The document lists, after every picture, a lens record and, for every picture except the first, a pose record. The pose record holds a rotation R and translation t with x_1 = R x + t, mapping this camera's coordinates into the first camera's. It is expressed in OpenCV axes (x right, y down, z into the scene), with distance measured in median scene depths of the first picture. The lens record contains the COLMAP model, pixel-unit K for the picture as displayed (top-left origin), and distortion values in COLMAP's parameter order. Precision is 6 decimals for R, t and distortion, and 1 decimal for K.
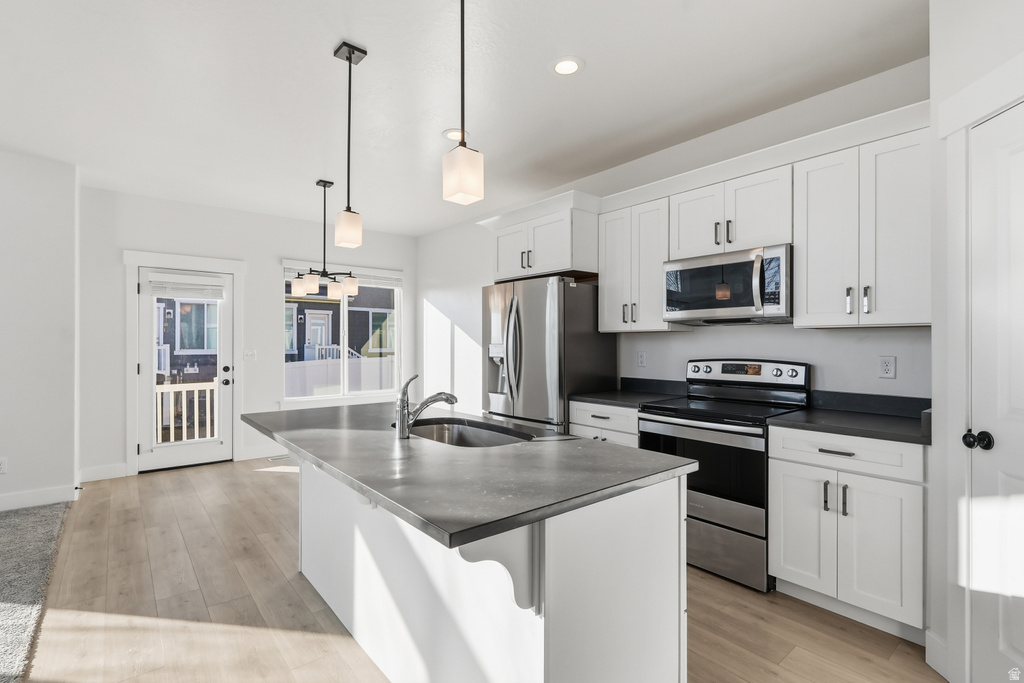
lens RADIAL K [[478.5, 0, 513.6], [0, 478.5, 343.4], [0, 0, 1]] dist [0.002841, 0.000163]
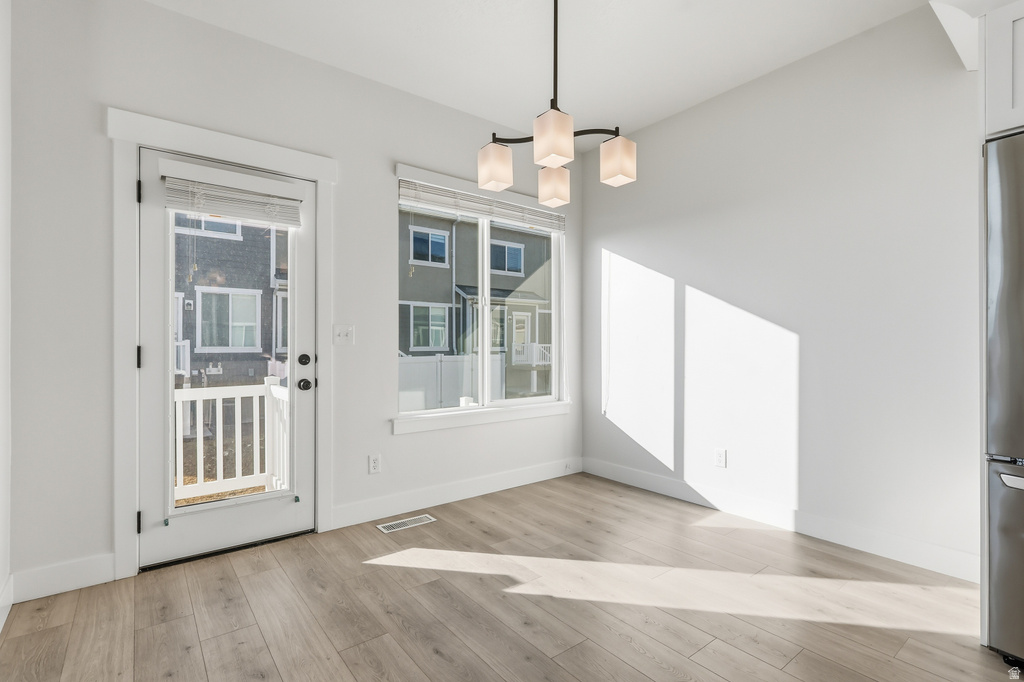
lens RADIAL K [[478.5, 0, 514.0], [0, 478.5, 346.0], [0, 0, 1]] dist [0.002841, 0.000163]
pose [[0.999722, -0.000211, -0.023567, -0.290775], [0.000176, 0.999999, -0.001457, 0.032031], [0.023567, 0.001452, 0.999721, 0.389116]]
